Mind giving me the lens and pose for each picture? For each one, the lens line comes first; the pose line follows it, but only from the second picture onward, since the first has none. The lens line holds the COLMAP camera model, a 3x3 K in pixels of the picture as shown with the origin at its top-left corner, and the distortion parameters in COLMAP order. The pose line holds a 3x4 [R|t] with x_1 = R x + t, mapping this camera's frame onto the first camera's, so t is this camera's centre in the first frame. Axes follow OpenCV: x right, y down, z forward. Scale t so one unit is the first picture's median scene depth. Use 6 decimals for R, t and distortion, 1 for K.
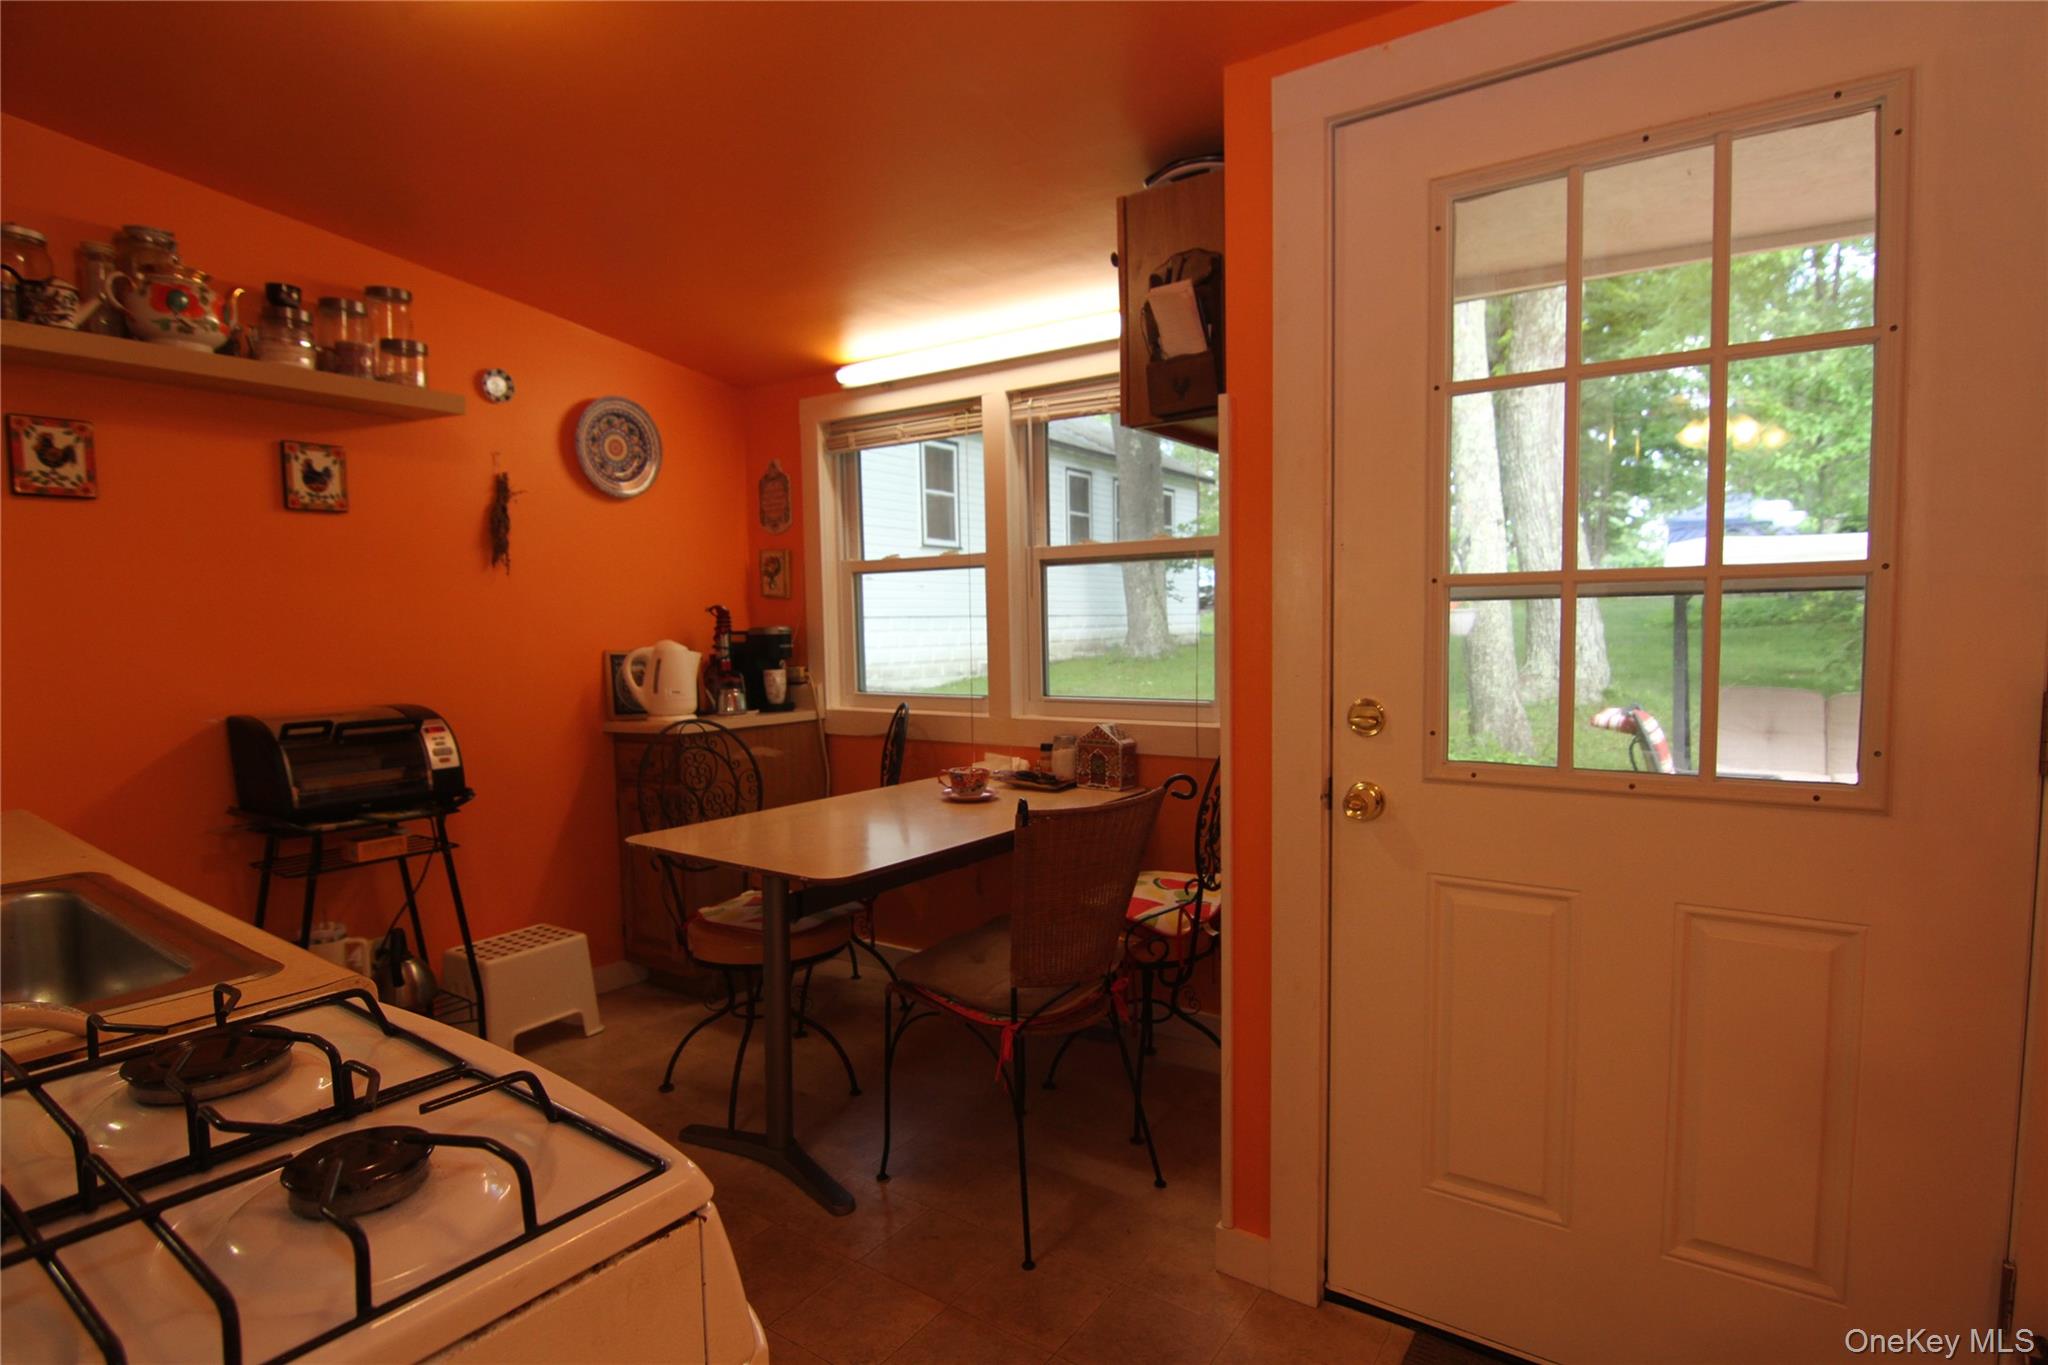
lens RADIAL K [[1038.0, 0, 1031.0], [0, 1038.0, 693.0], [0, 0, 1]] dist [-0.002370, -0.014533]
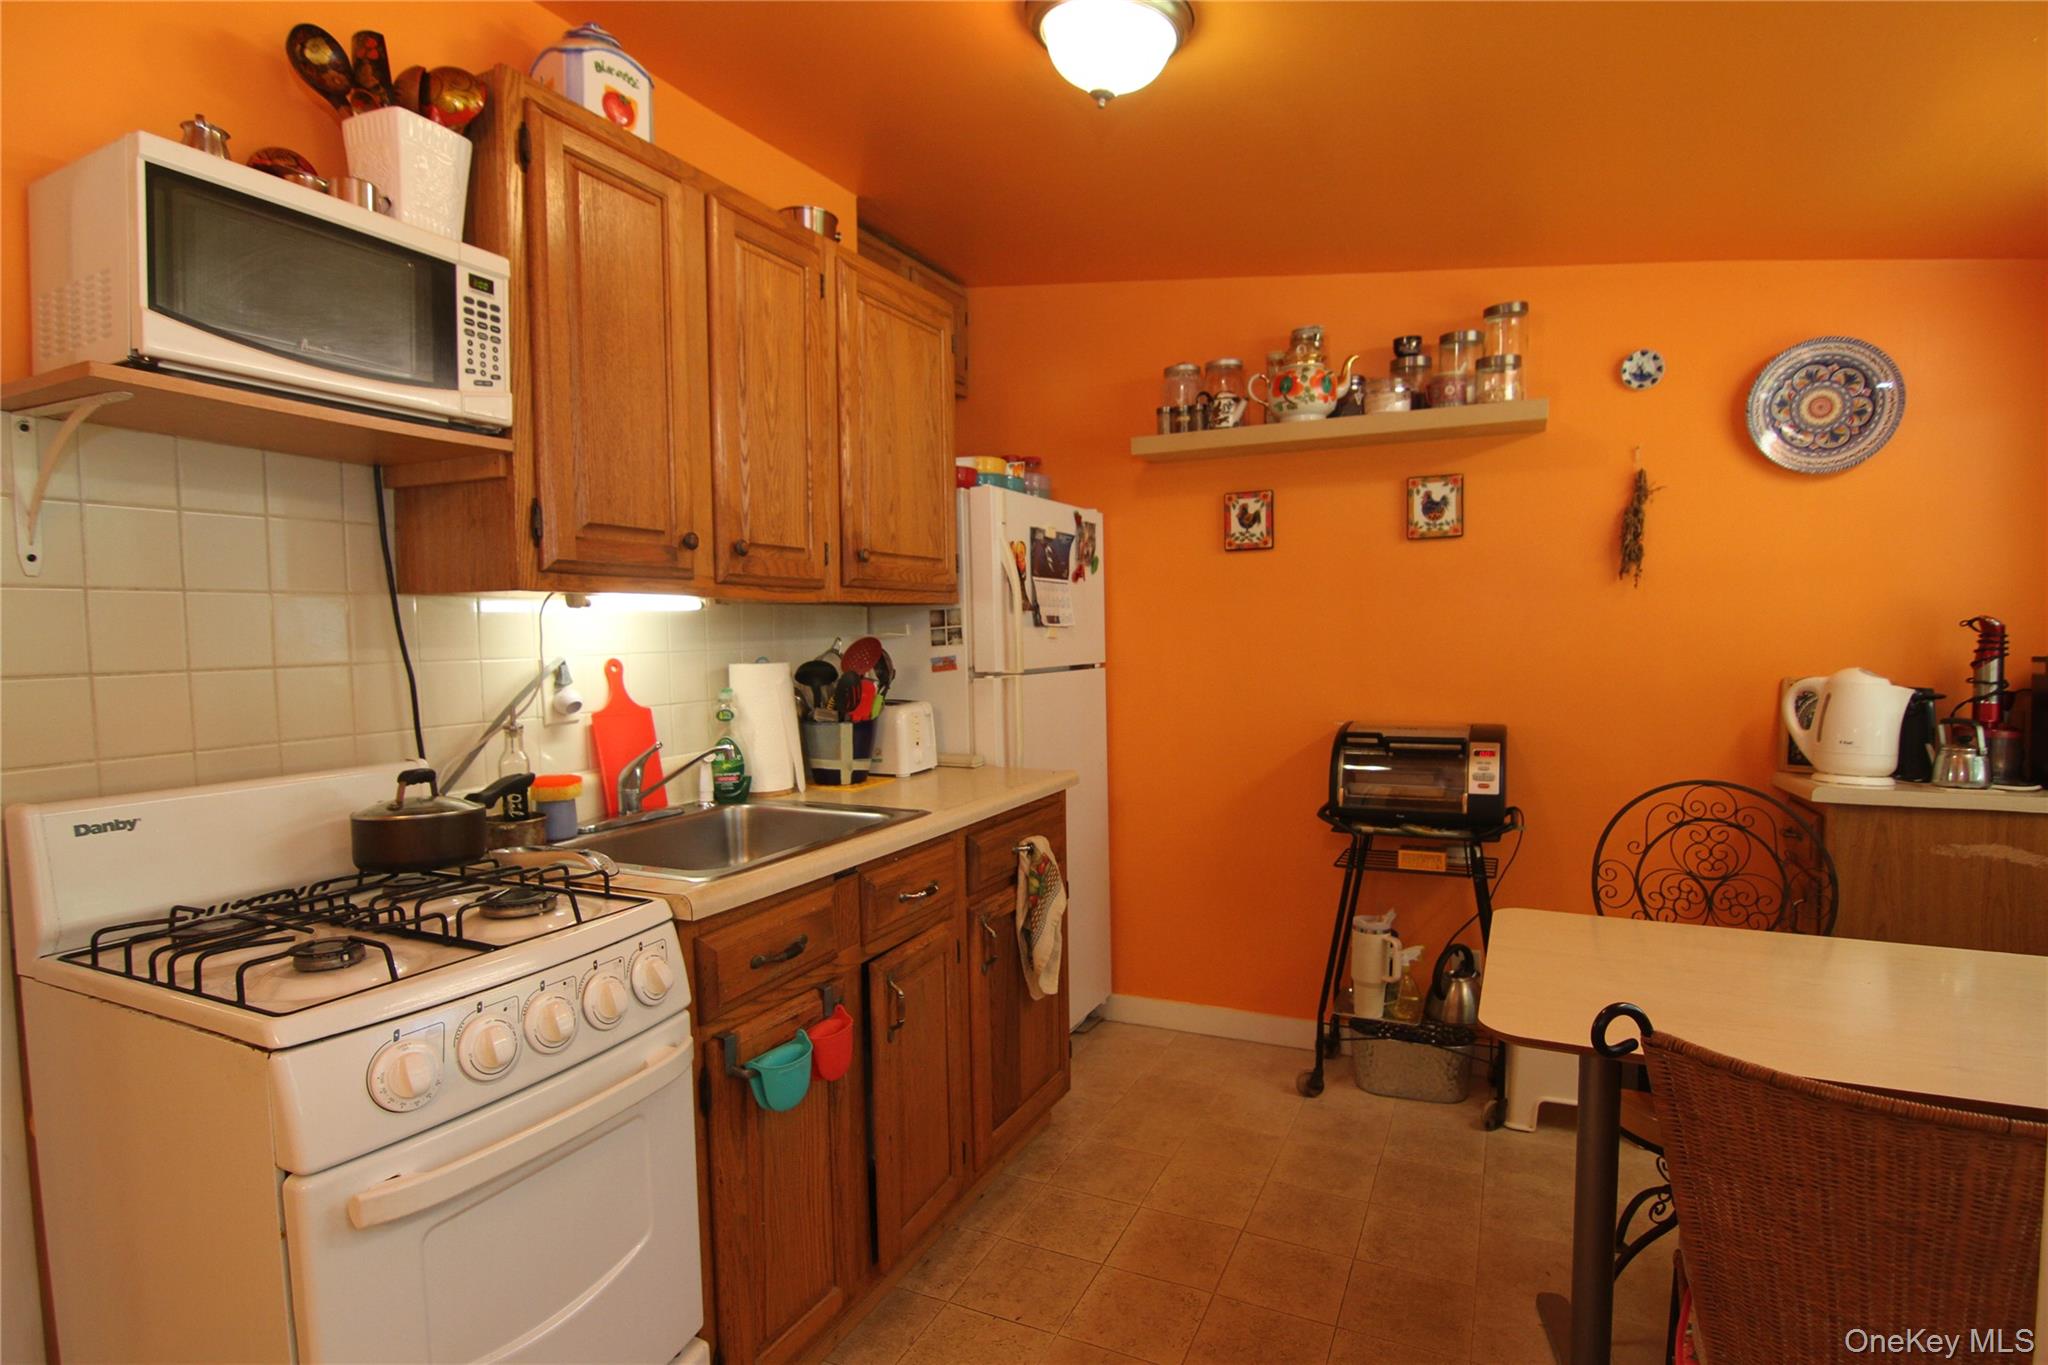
lens RADIAL K [[1038.0, 0, 1031.0], [0, 1038.0, 693.0], [0, 0, 1]] dist [-0.002370, -0.014533]
pose [[0.157003, 0.059068, -0.985830, 0.313255], [-0.059104, 0.996983, 0.050323, -0.045078], [0.985828, 0.050366, 0.160020, 0.419265]]
